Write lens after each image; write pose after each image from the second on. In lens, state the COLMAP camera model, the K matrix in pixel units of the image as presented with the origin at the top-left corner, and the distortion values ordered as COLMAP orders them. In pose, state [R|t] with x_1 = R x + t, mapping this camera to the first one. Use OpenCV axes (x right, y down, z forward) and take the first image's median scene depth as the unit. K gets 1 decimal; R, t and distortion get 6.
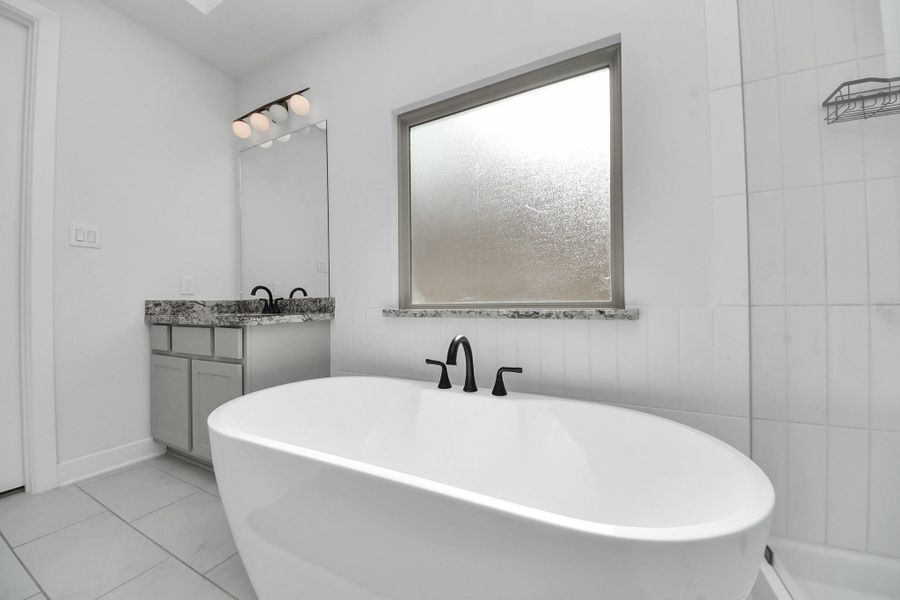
lens RADIAL K [[330.5, 0, 440.1], [0, 330.5, 302.7], [0, 0, 1]] dist [0.000147, -0.005901]
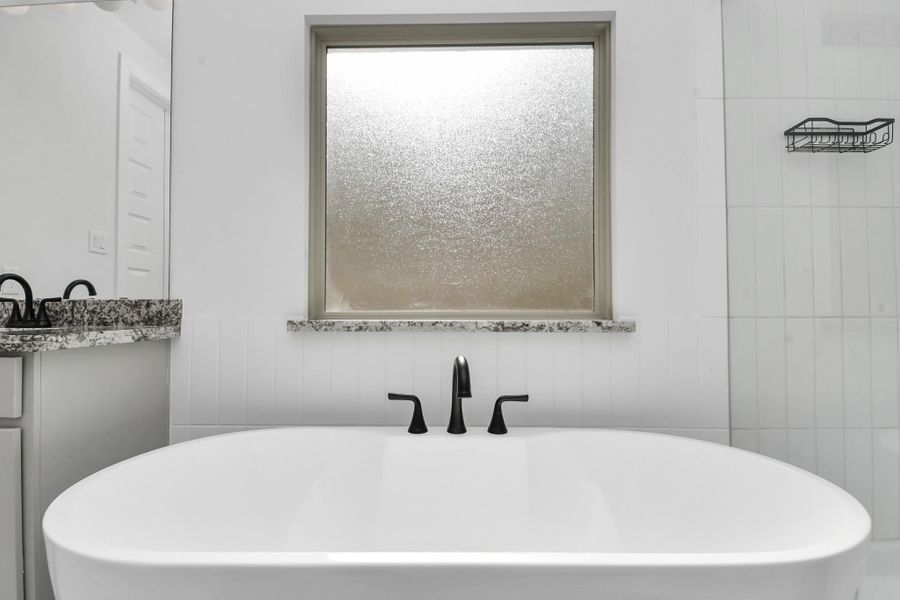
lens RADIAL K [[437.2, 0, 447.9], [0, 437.2, 305.4], [0, 0, 1]] dist [0.000816, -0.000454]
pose [[0.895519, 0.017829, 0.444667, -0.323109], [-0.011048, 0.999780, -0.017838, 0.004682], [-0.444887, 0.011062, 0.895518, 0.131805]]
